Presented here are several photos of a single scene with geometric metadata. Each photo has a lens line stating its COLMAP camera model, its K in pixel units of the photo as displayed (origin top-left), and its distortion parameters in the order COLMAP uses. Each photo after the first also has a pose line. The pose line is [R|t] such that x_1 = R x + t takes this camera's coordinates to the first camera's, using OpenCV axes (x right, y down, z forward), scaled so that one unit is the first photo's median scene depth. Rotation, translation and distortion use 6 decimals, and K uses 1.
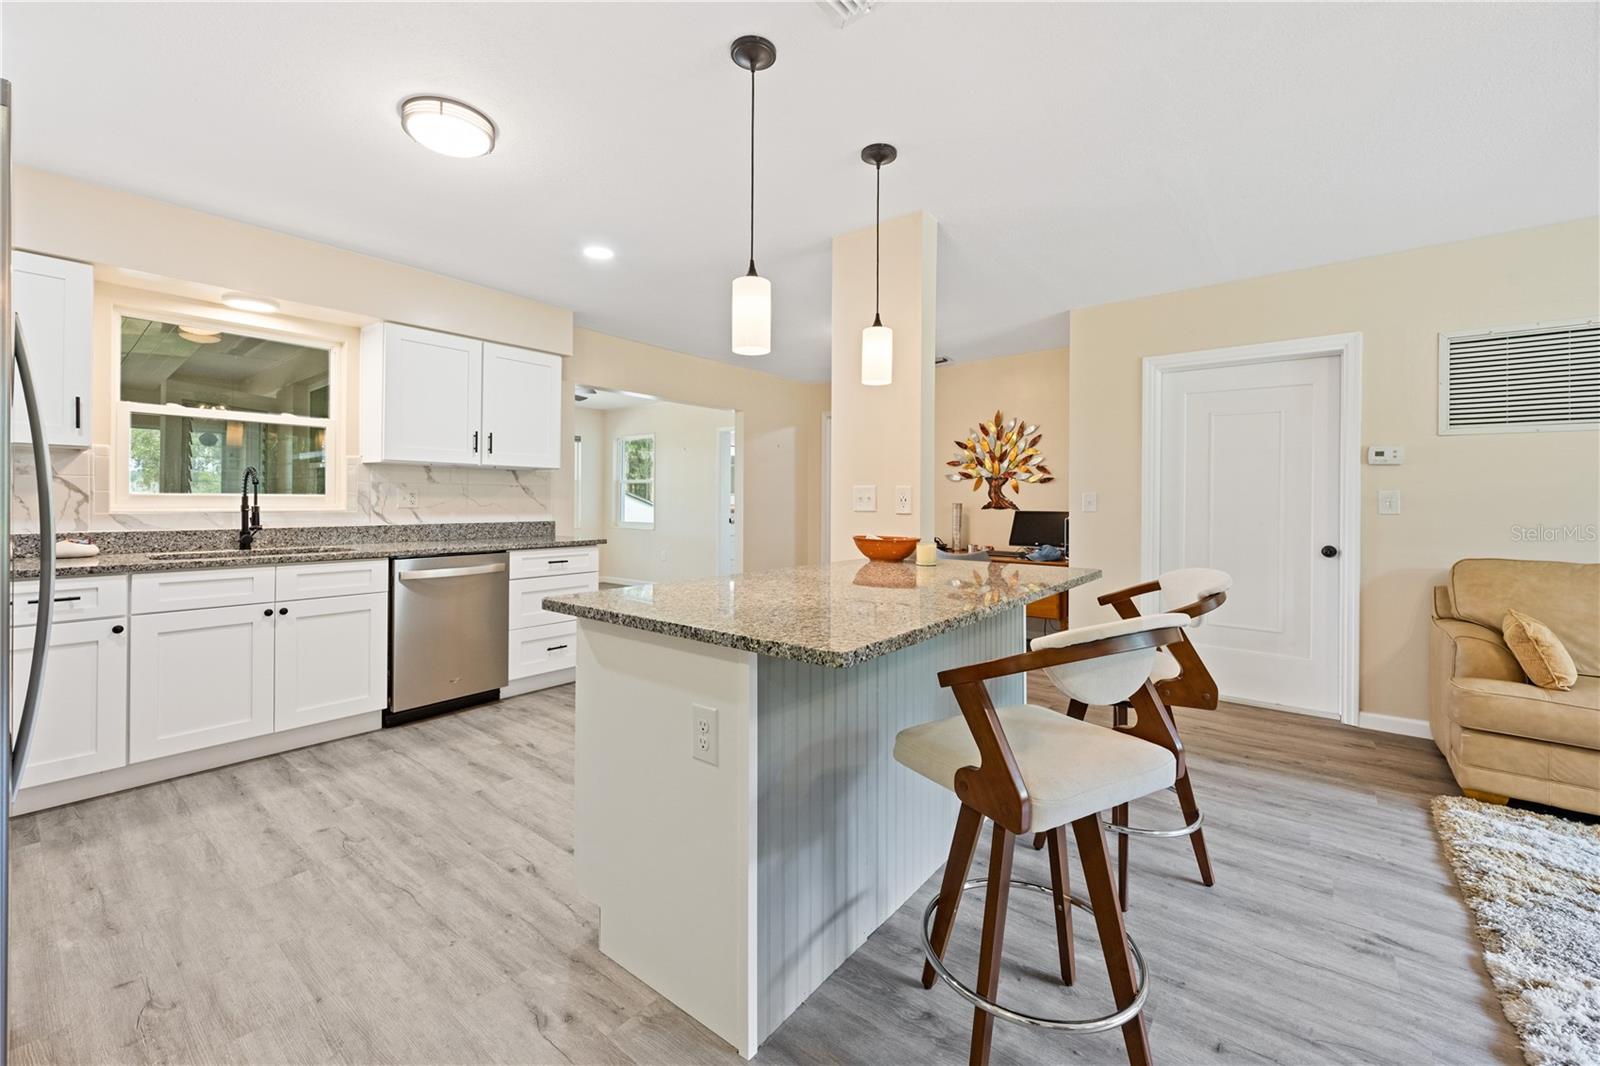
lens RADIAL K [[645.2, 0, 796.2], [0, 645.2, 503.0], [0, 0, 1]] dist [-0.002413, 0.000382]
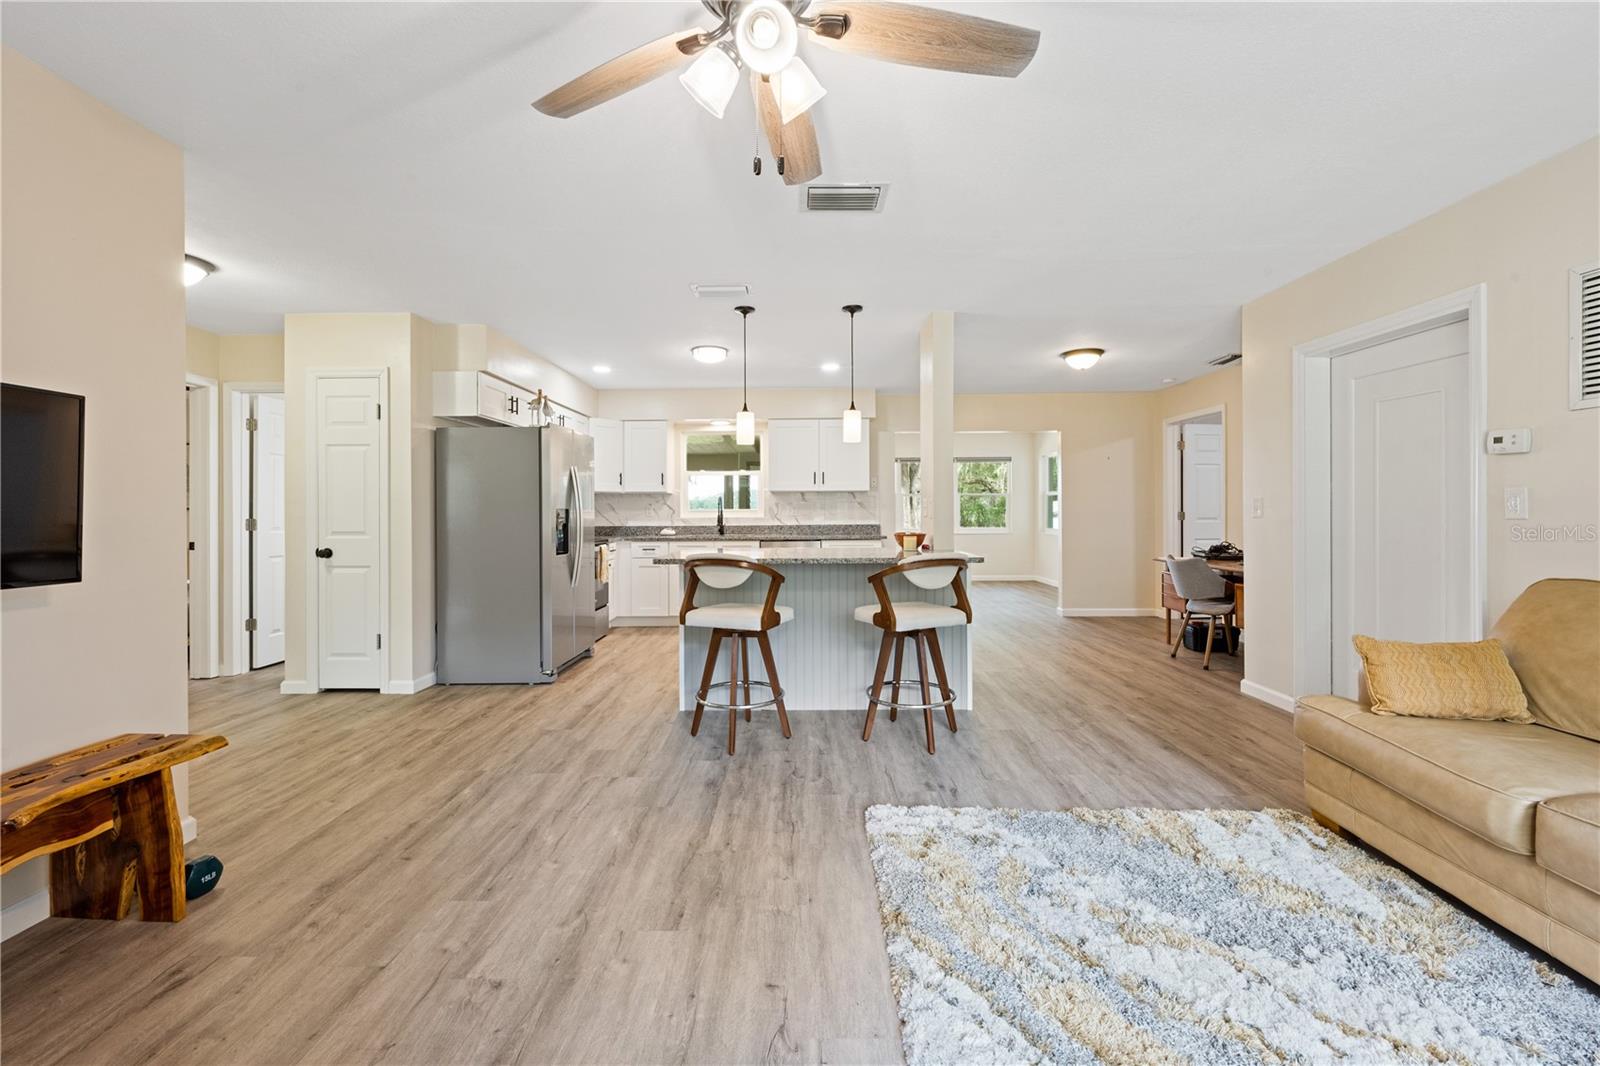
lens RADIAL K [[645.2, 0, 800.5], [0, 645.2, 515.9], [0, 0, 1]] dist [-0.002413, 0.000382]
pose [[0.614795, -0.003378, -0.788680, 1.144694], [0.007060, 0.999974, 0.001221, 0.008030], [0.788655, -0.006319, 0.614803, -0.143968]]
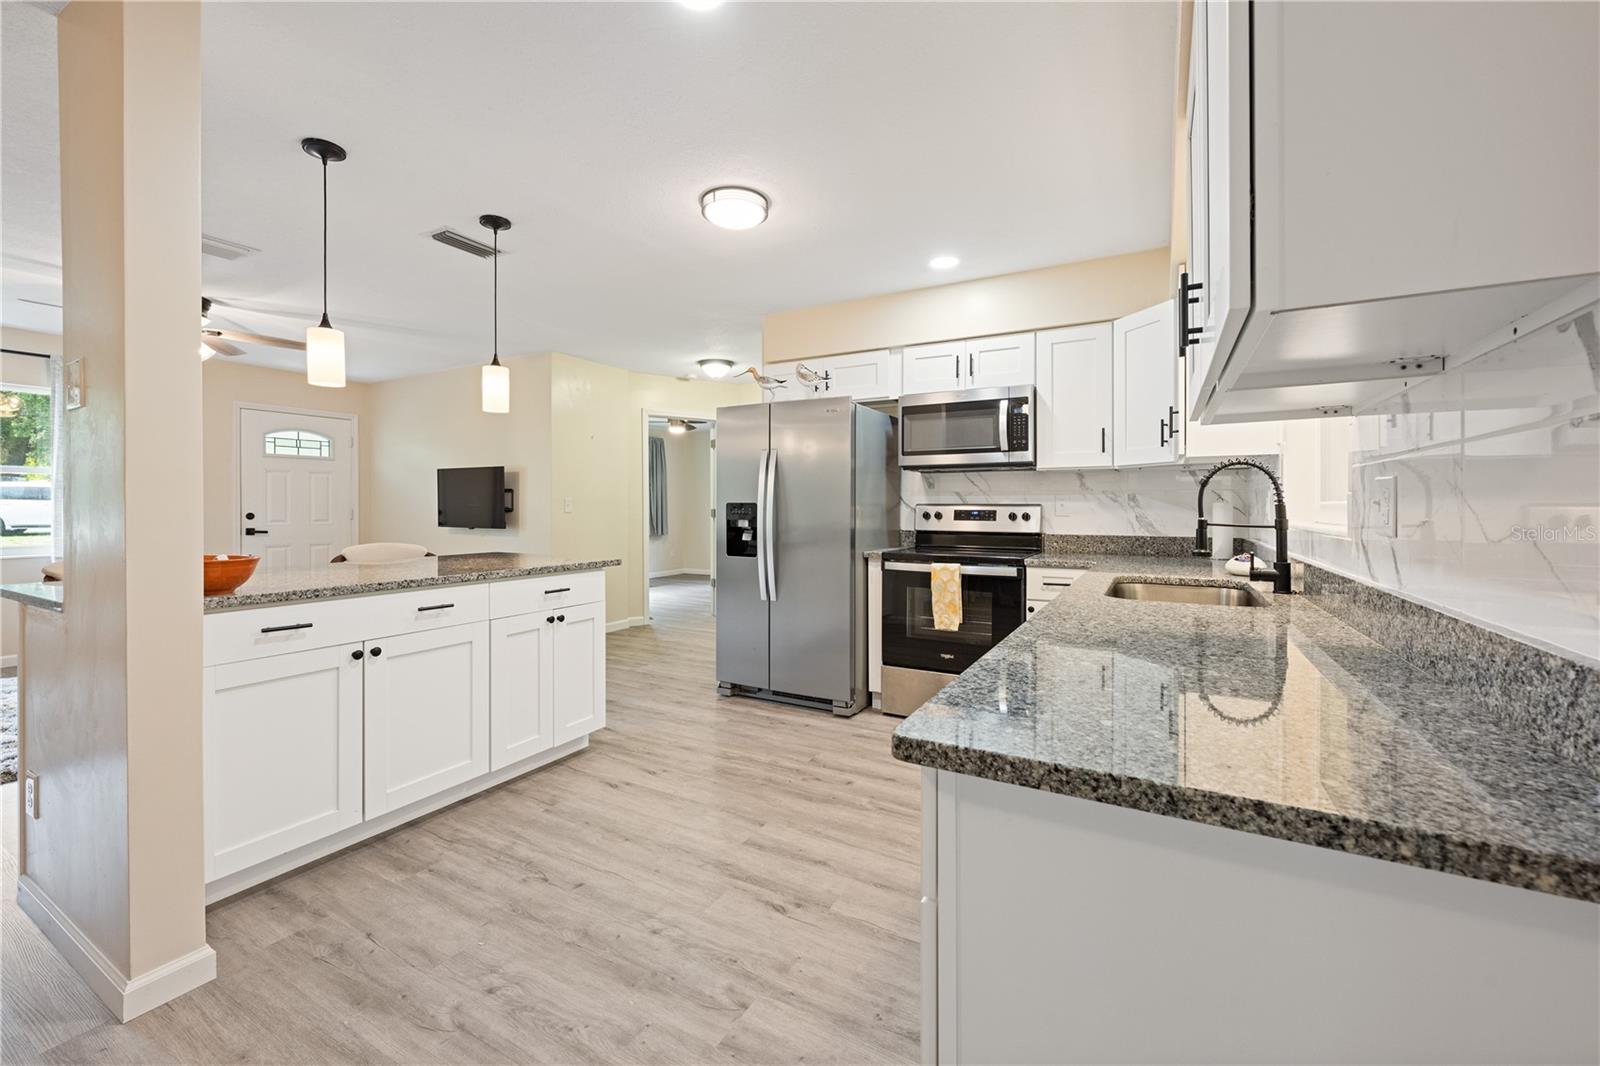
lens RADIAL K [[645.2, 0, 804.3], [0, 645.2, 508.5], [0, 0, 1]] dist [-0.002413, 0.000382]
pose [[-0.986469, -0.007432, -0.163781, -0.351932], [-0.007872, 0.999967, 0.002037, -0.005918], [0.163761, 0.003298, -0.986495, 1.698880]]
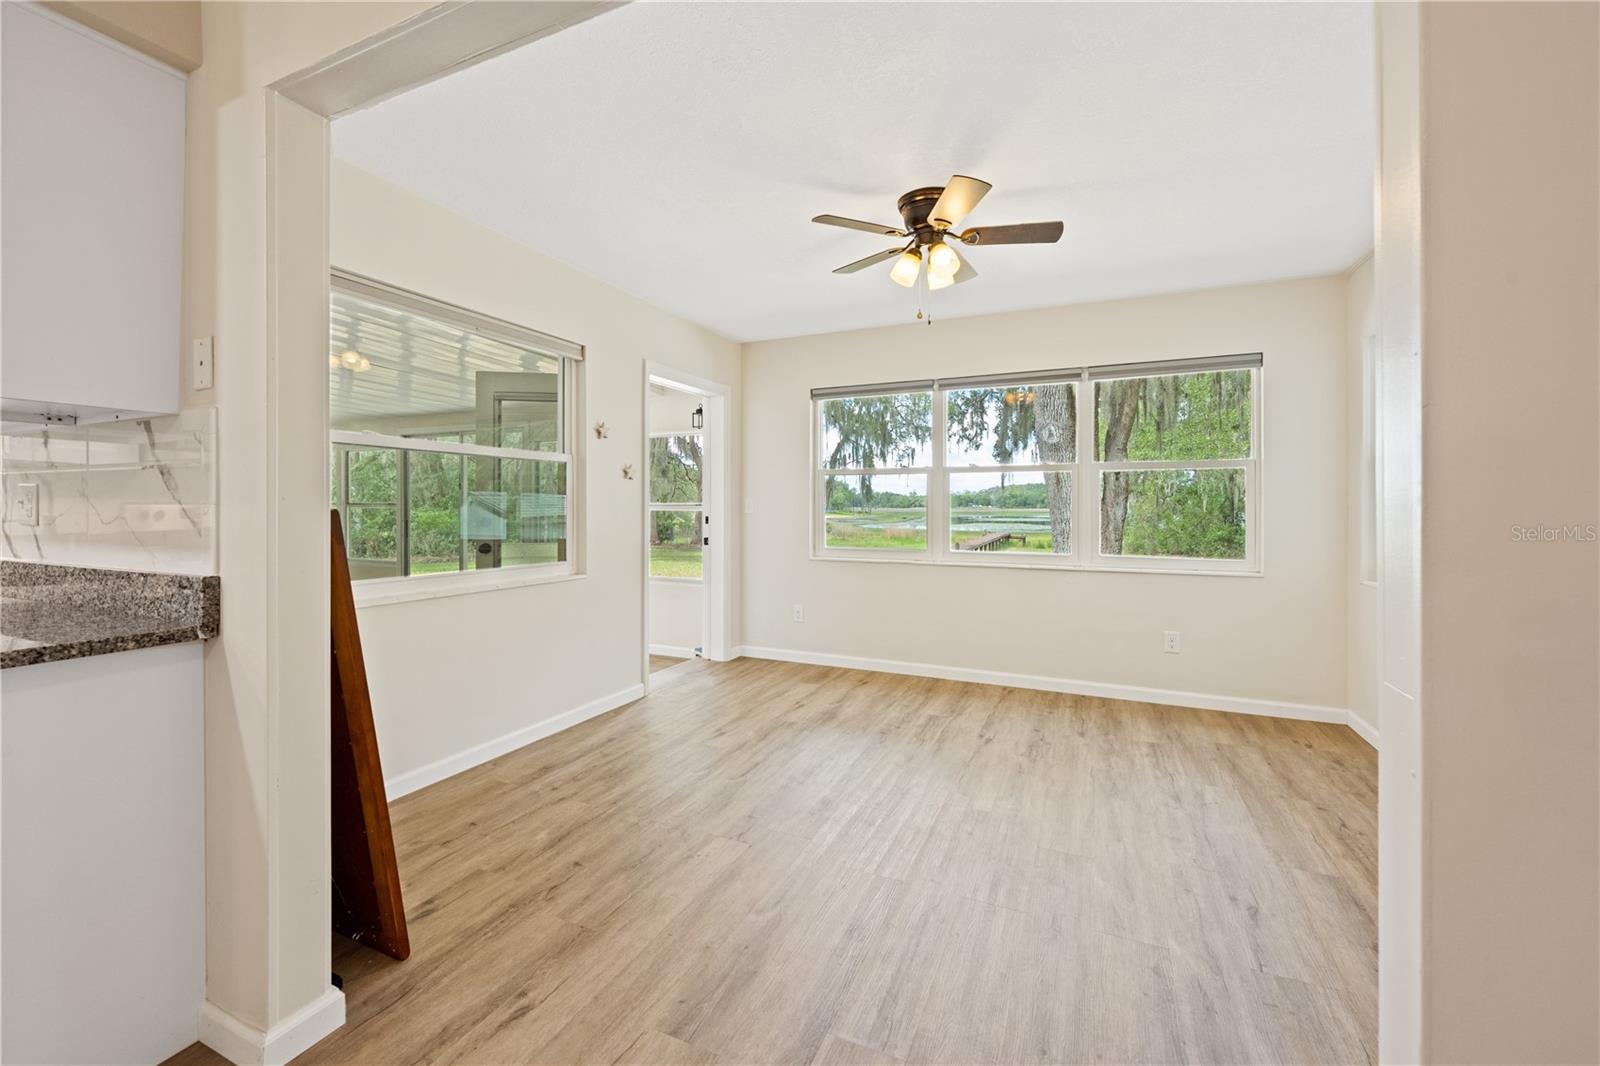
lens RADIAL K [[645.2, 0, 796.5], [0, 645.2, 504.5], [0, 0, 1]] dist [-0.002413, 0.000382]
pose [[0.242142, -0.007030, -0.970215, -0.028645], [0.000813, 0.999975, -0.007043, -0.004892], [0.970241, 0.000917, 0.242141, 1.903040]]
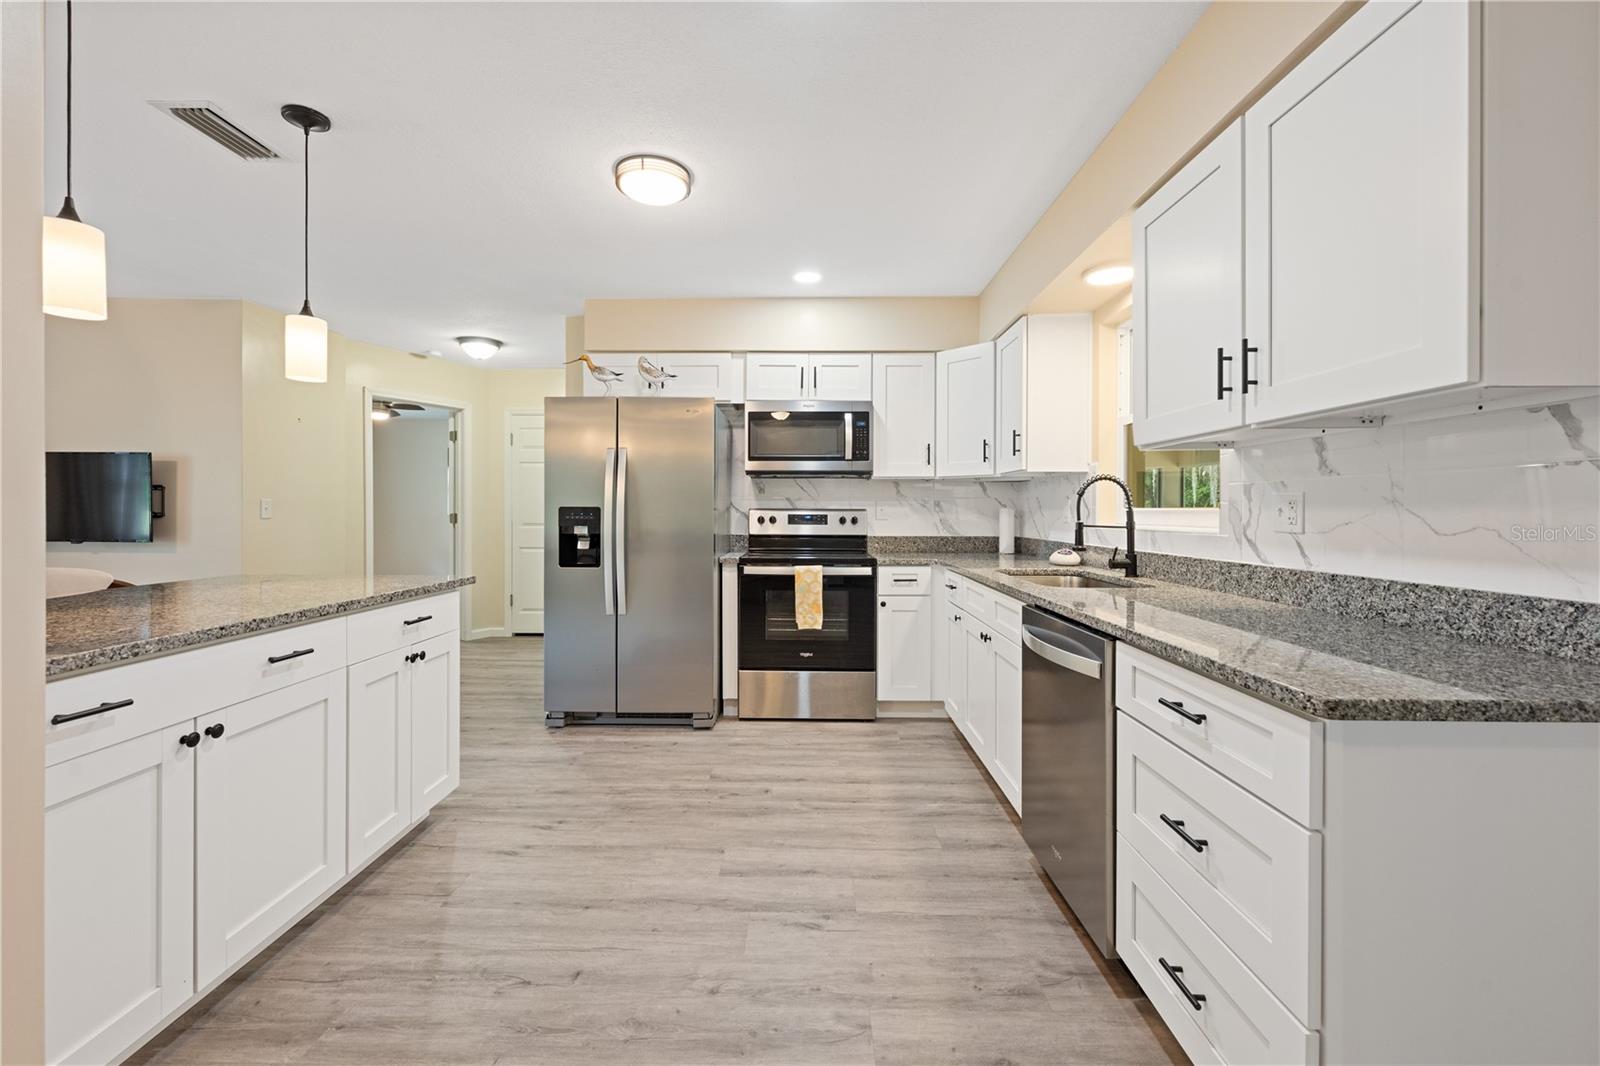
lens RADIAL K [[645.2, 0, 801.3], [0, 645.2, 513.2], [0, 0, 1]] dist [-0.002413, 0.000382]
pose [[-0.791278, -0.006965, -0.611417, -0.040713], [-0.008228, 0.999966, -0.000742, -0.004498], [0.611402, 0.004443, -0.791308, 1.546153]]
